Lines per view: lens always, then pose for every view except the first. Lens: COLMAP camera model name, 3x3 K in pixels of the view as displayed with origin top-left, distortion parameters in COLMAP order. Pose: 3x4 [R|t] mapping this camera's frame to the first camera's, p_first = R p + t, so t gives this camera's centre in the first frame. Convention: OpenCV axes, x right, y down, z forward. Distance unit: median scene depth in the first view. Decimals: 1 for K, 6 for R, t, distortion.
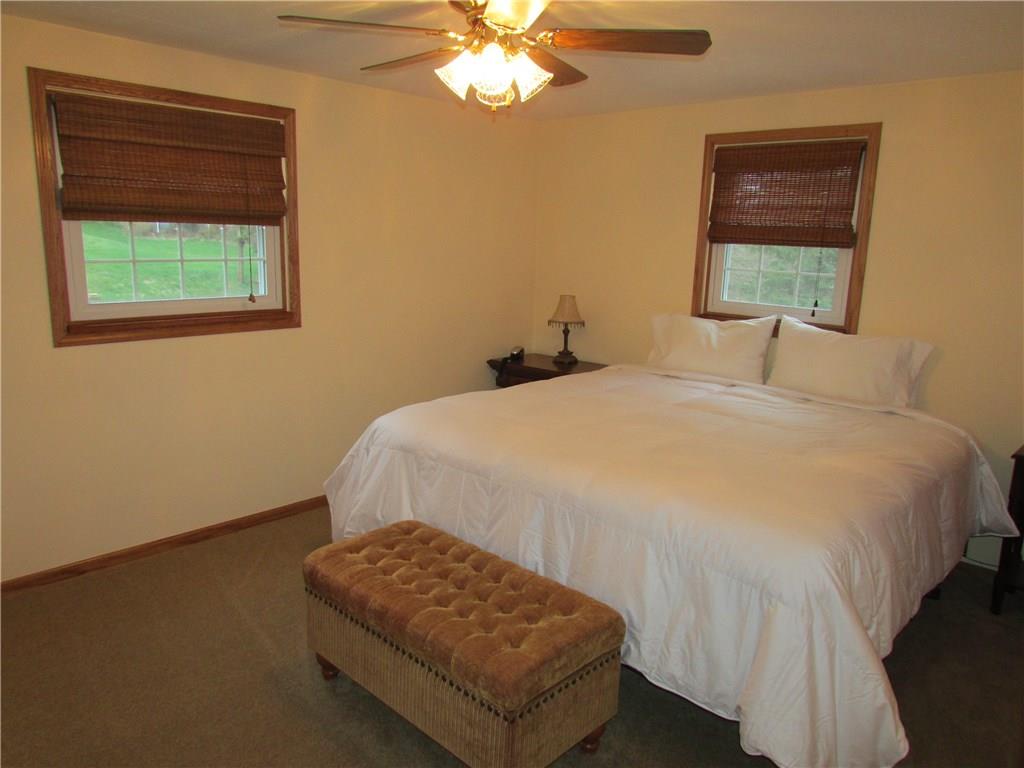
lens RADIAL K [[739.4, 0, 512.0], [0, 739.4, 384.0], [0, 0, 1]] dist [-0.013588, -0.001591]
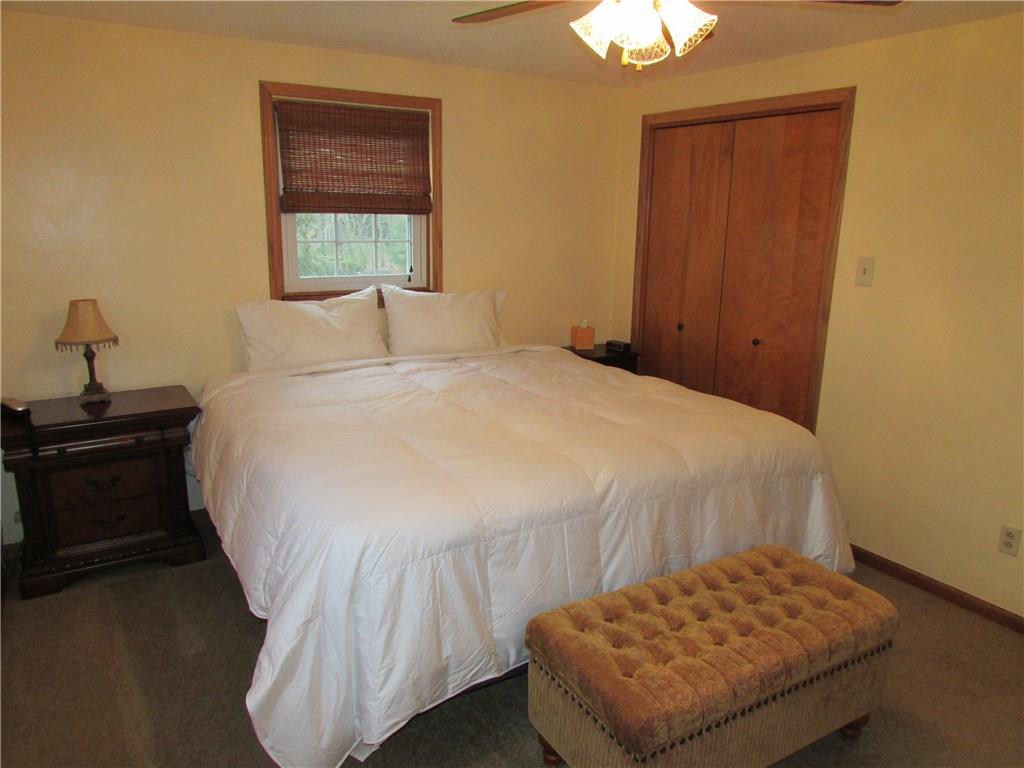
lens RADIAL K [[739.4, 0, 512.0], [0, 739.4, 384.0], [0, 0, 1]] dist [-0.013588, -0.001591]
pose [[0.255317, -0.250443, 0.933858, -0.547290], [0.183937, 0.960812, 0.207383, -0.138062], [-0.949200, 0.118823, 0.291378, 0.559629]]
